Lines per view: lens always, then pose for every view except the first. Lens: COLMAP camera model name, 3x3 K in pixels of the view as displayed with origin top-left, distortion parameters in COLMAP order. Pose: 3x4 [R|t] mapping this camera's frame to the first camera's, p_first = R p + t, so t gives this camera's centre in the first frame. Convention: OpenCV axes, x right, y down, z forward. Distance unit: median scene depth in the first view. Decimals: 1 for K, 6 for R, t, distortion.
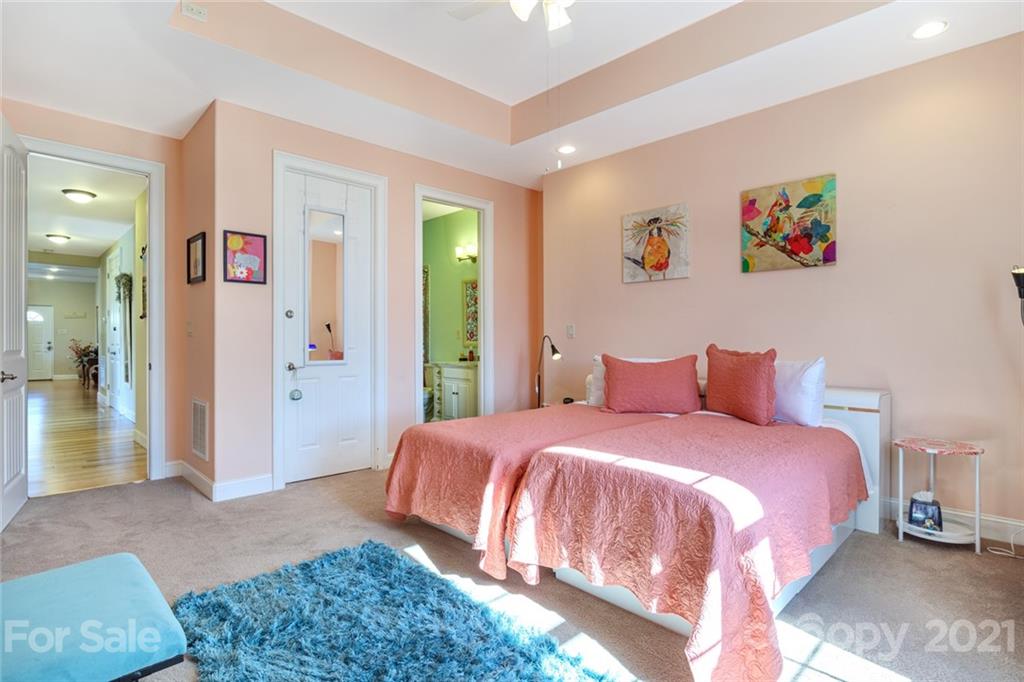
lens RADIAL K [[509.9, 0, 512.2], [0, 509.9, 331.6], [0, 0, 1]] dist [-0.001521, -0.000149]
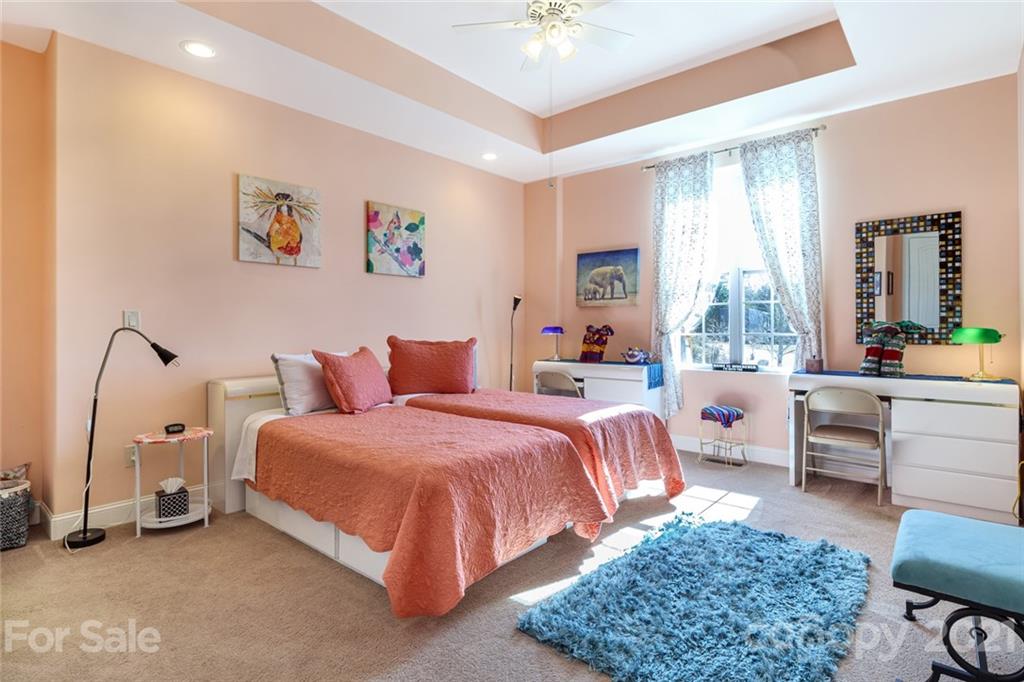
lens RADIAL K [[509.9, 0, 512.2], [0, 509.9, 331.6], [0, 0, 1]] dist [-0.001521, -0.000149]
pose [[-0.054280, 0.006366, 0.998505, -0.621324], [-0.001529, 0.999978, -0.006458, 0.018338], [-0.998525, -0.001877, -0.054269, 0.676627]]
